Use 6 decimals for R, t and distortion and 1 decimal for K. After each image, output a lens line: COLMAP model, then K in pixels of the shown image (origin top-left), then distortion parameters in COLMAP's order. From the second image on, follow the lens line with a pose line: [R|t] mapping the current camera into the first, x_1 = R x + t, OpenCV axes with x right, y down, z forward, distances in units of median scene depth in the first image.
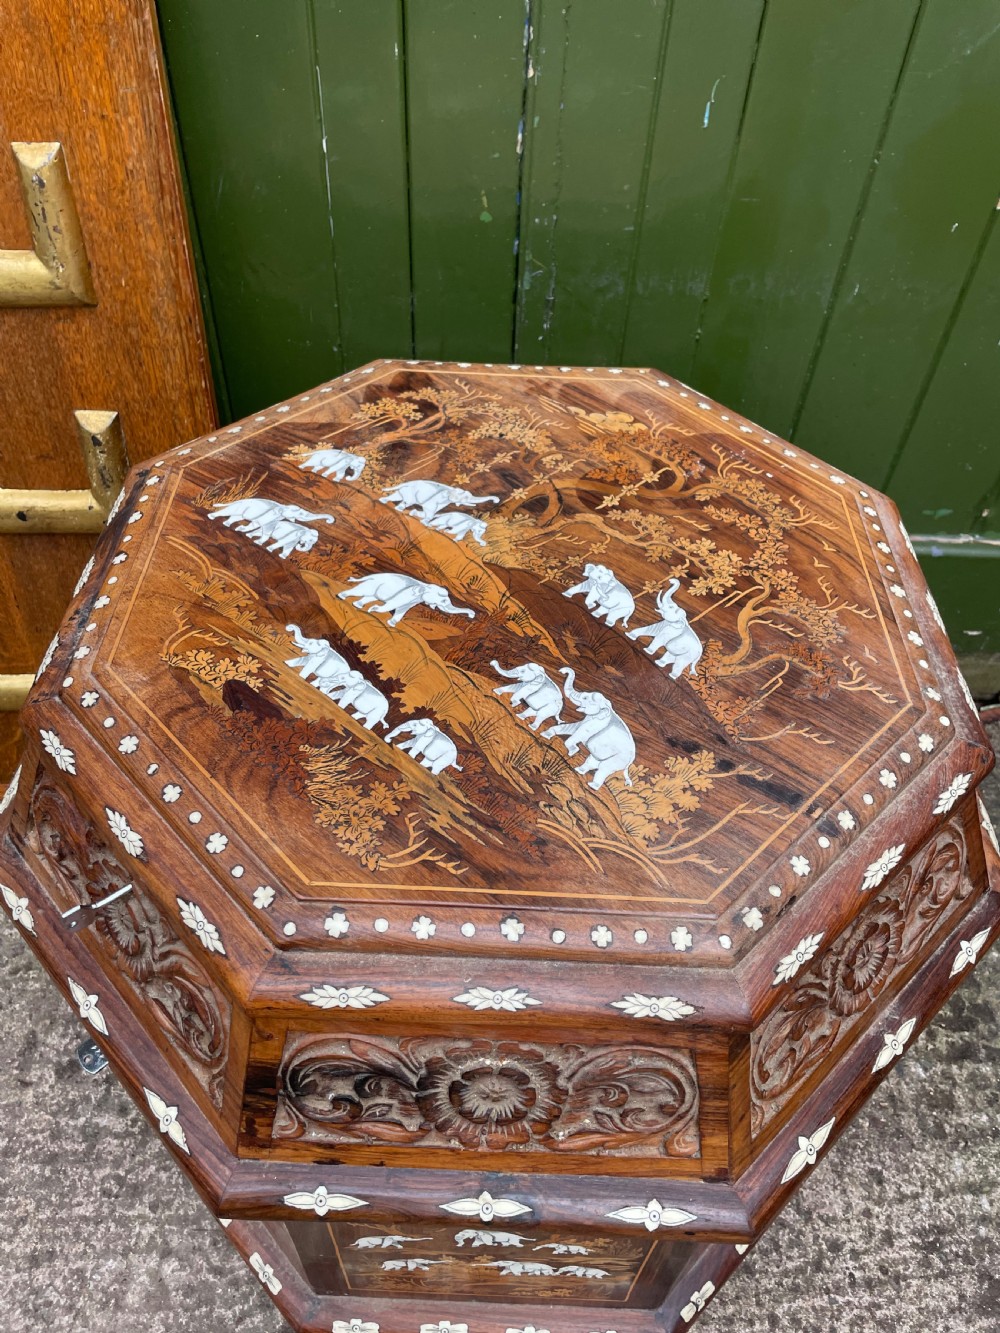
lens RADIAL K [[1026.9, 0, 507.5], [0, 1026.9, 656.9], [0, 0, 1]] dist [0.084832, -0.120738]
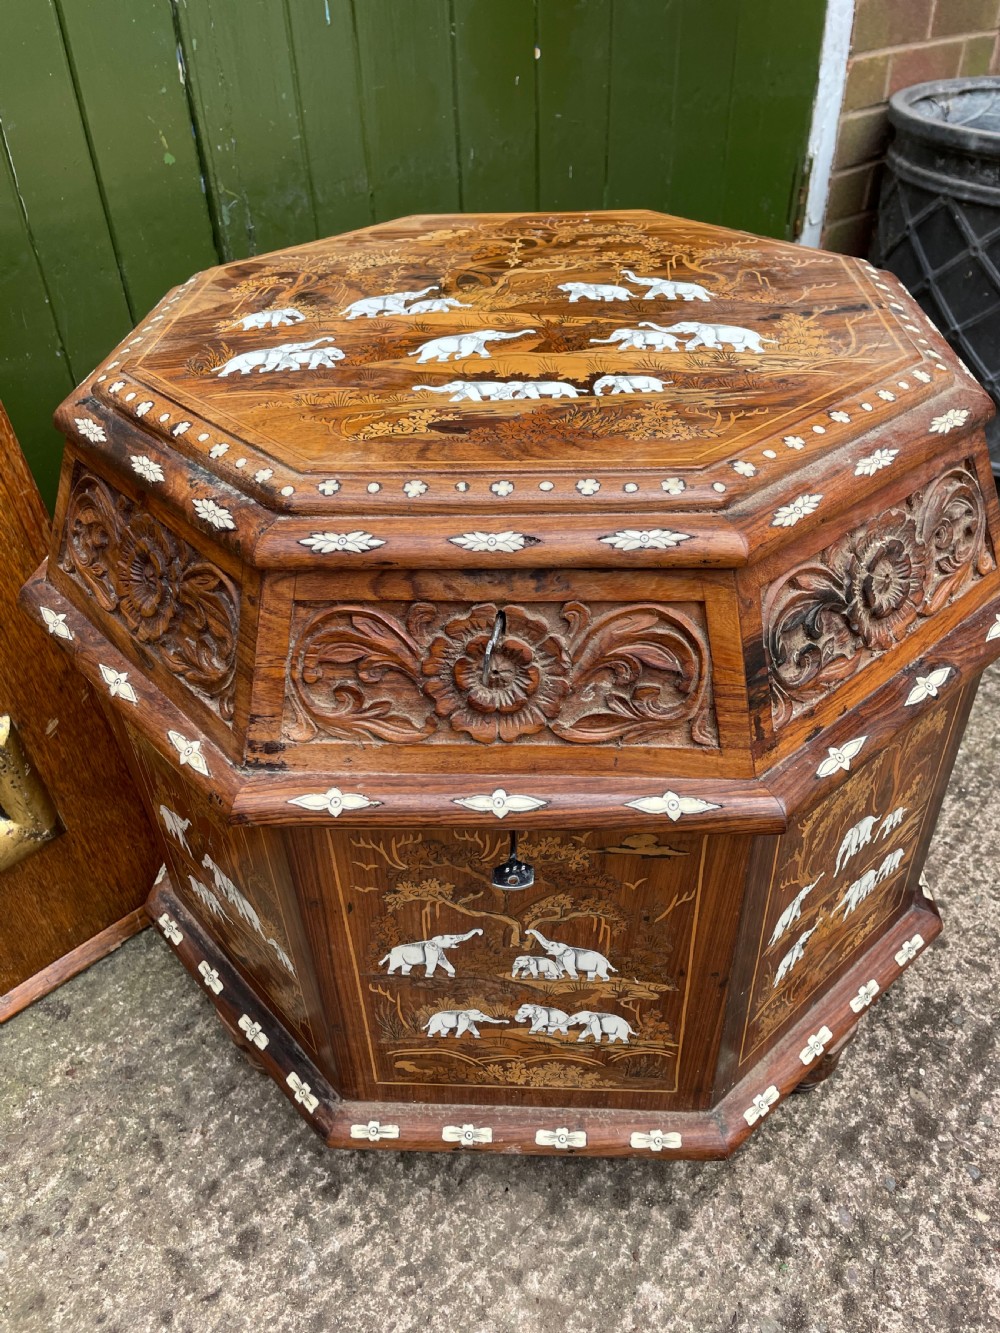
lens RADIAL K [[1026.9, 0, 515.5], [0, 1026.9, 652.9], [0, 0, 1]] dist [0.084832, -0.120738]
pose [[0.719714, -0.465404, 0.515180, -0.672563], [0.548096, 0.836354, -0.010151, 0.211755], [-0.426149, 0.289674, 0.857022, 0.188197]]
